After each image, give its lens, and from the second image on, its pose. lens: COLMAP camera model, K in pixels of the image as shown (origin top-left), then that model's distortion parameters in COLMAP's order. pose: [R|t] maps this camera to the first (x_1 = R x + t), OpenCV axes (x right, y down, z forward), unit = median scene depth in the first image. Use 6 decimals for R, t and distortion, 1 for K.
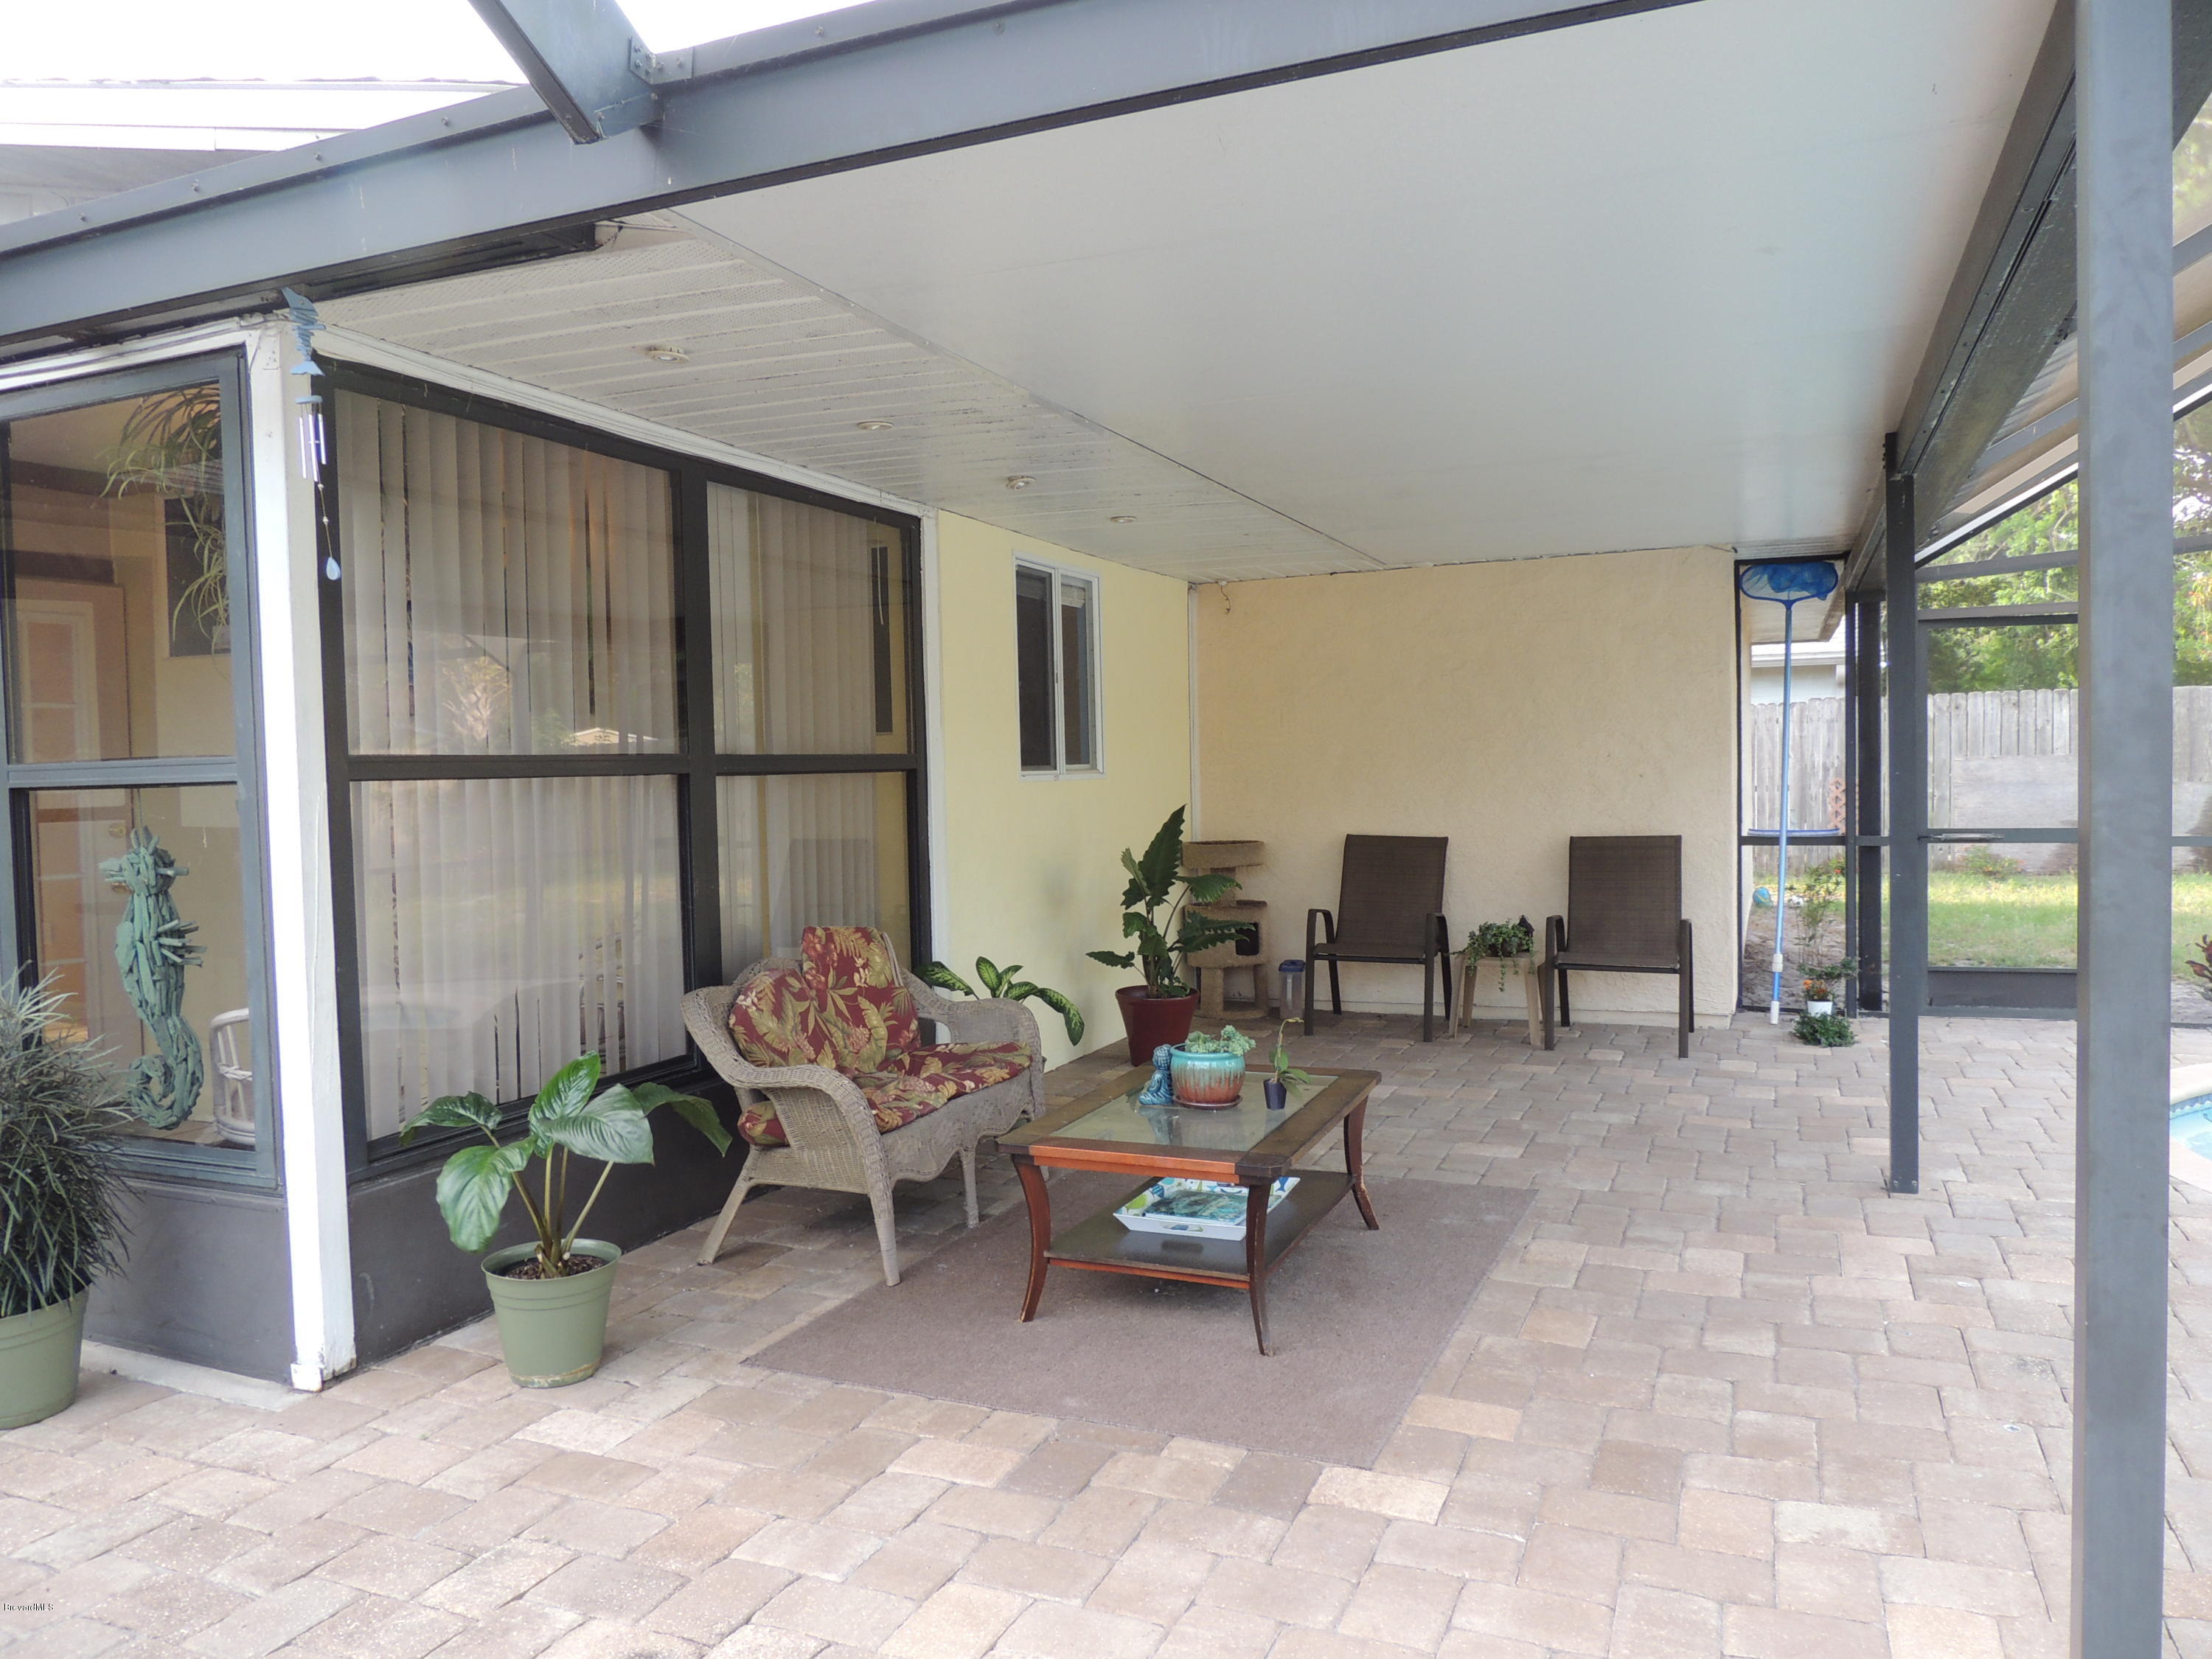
lens RADIAL K [[1573.7, 0, 1105.5], [0, 1573.7, 830.0], [0, 0, 1]] dist [-0.019571, -0.000243]
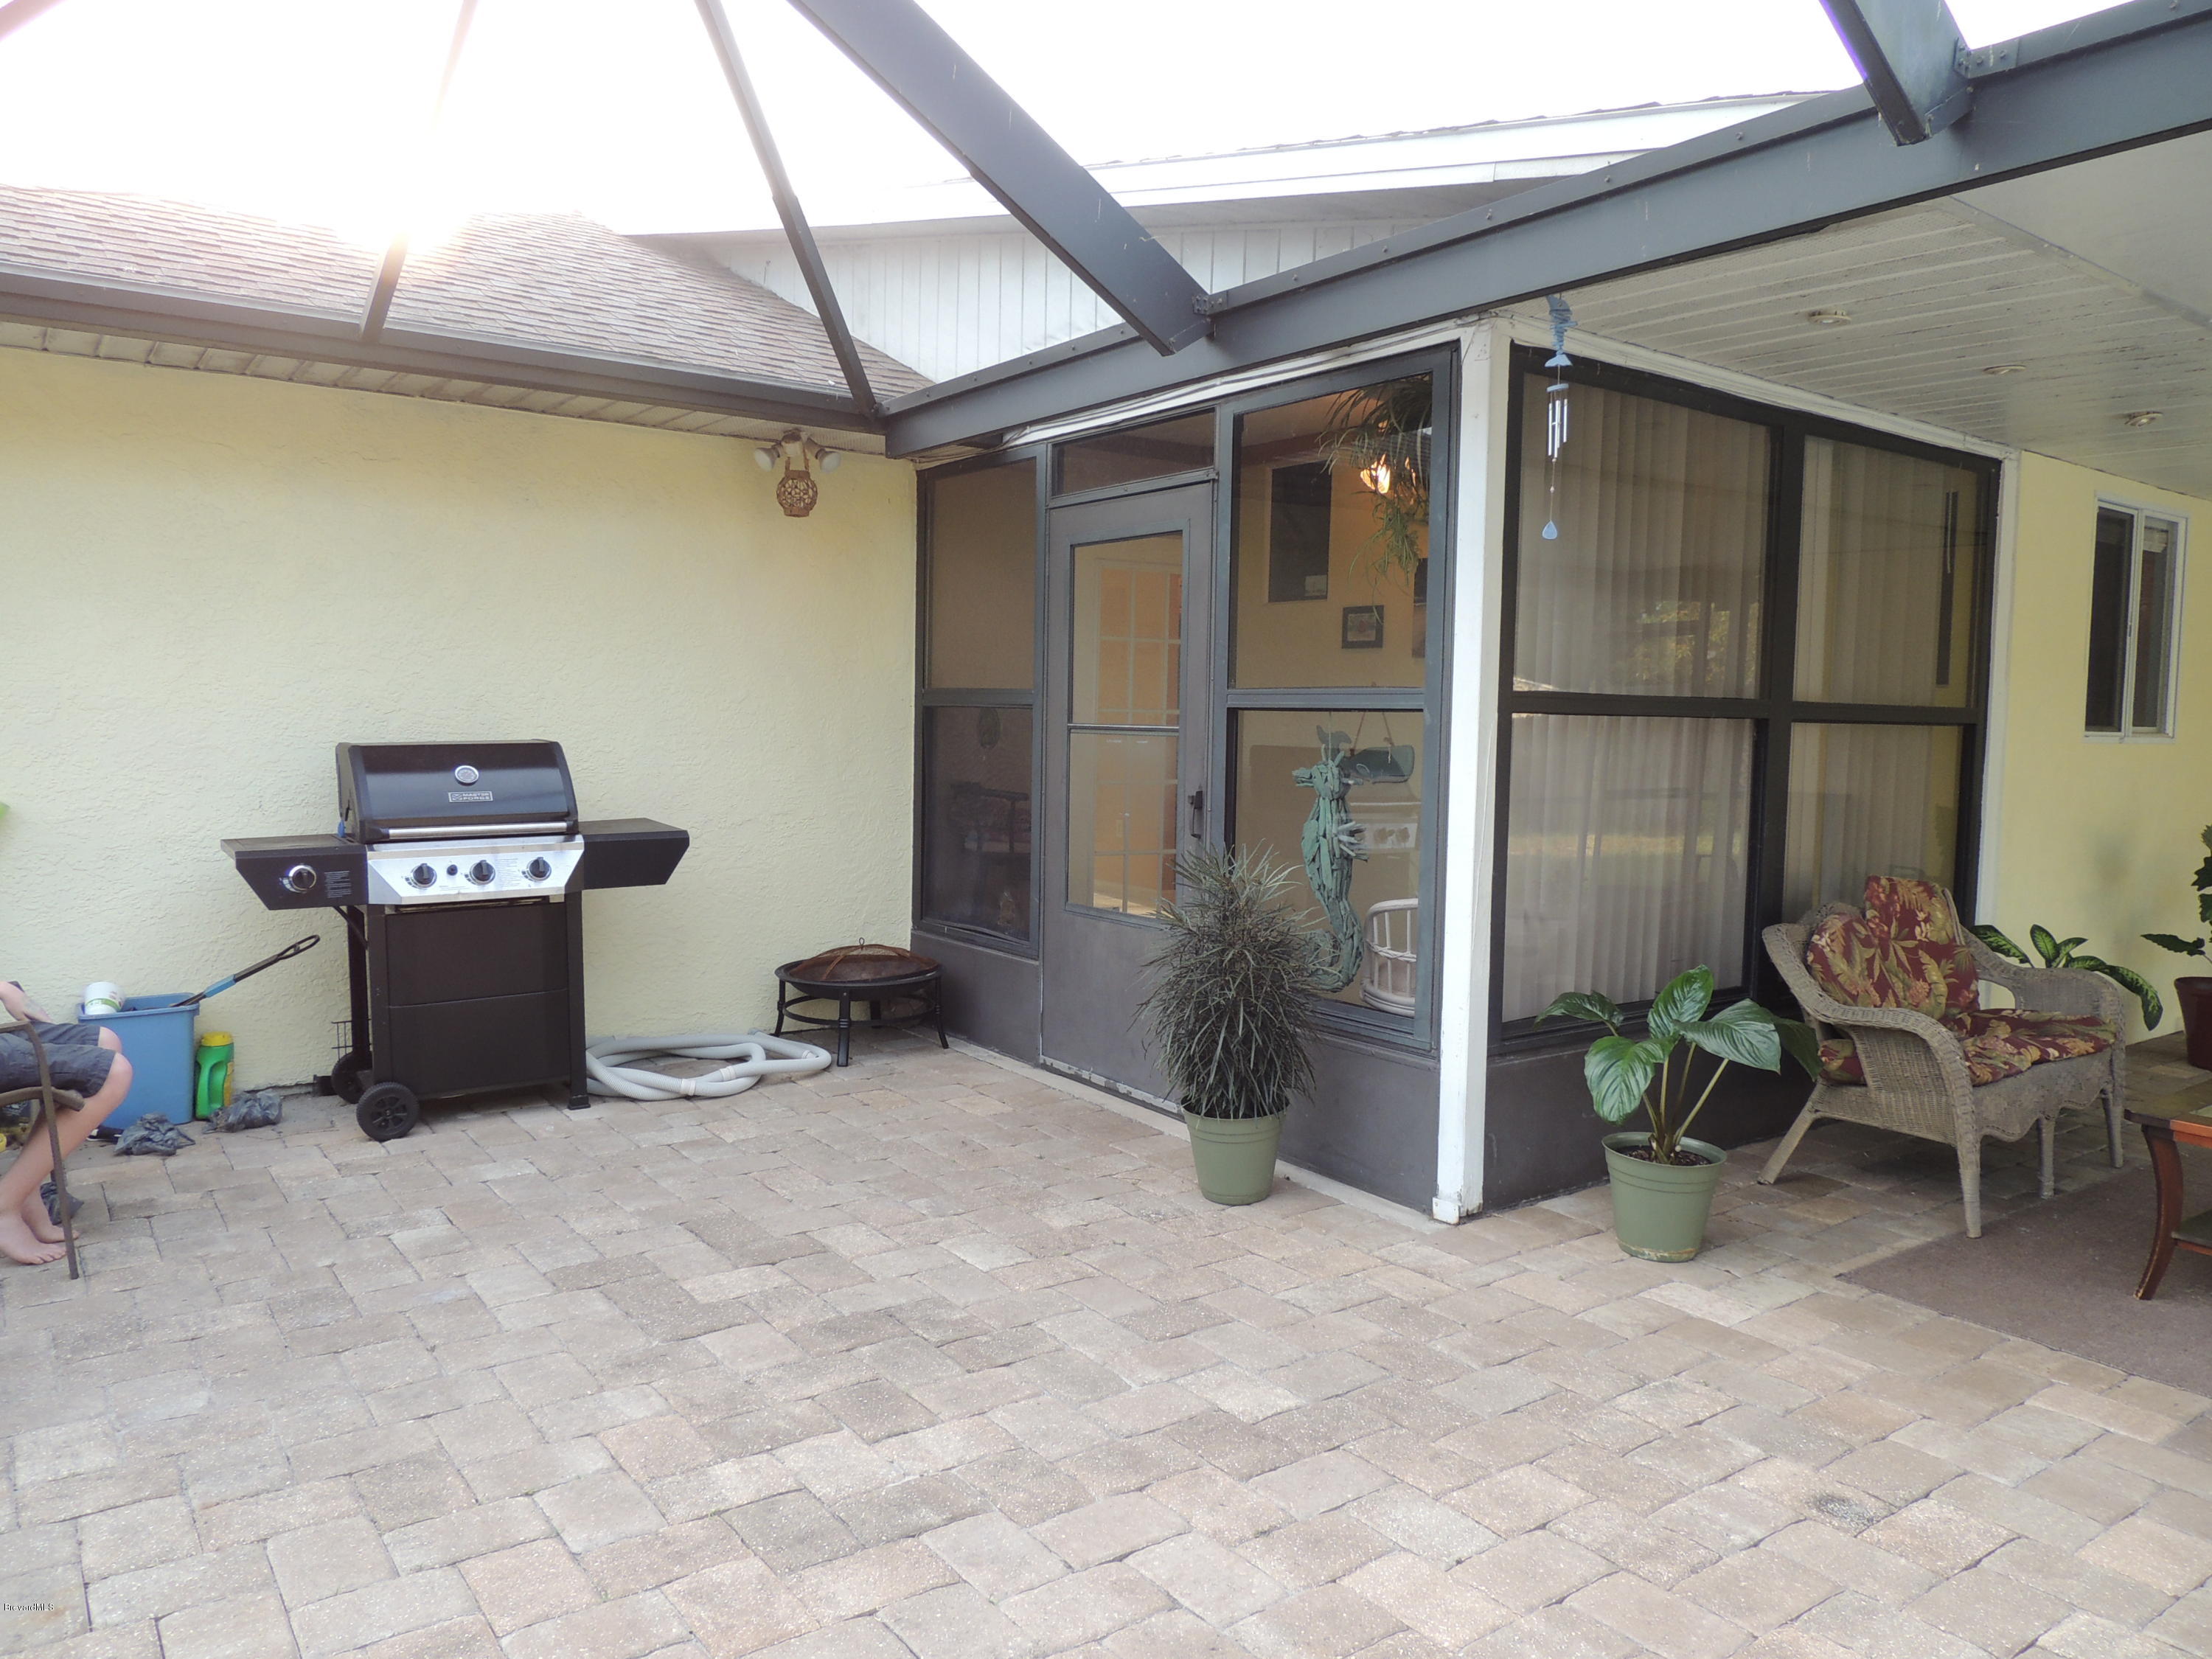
lens RADIAL K [[1573.7, 0, 1110.5], [0, 1573.7, 825.4], [0, 0, 1]] dist [-0.019571, -0.000243]
pose [[0.858892, 0.072918, -0.506939, -0.141126], [-0.057462, 0.997283, 0.046093, 0.015650], [0.508923, -0.010459, 0.860749, -0.155105]]
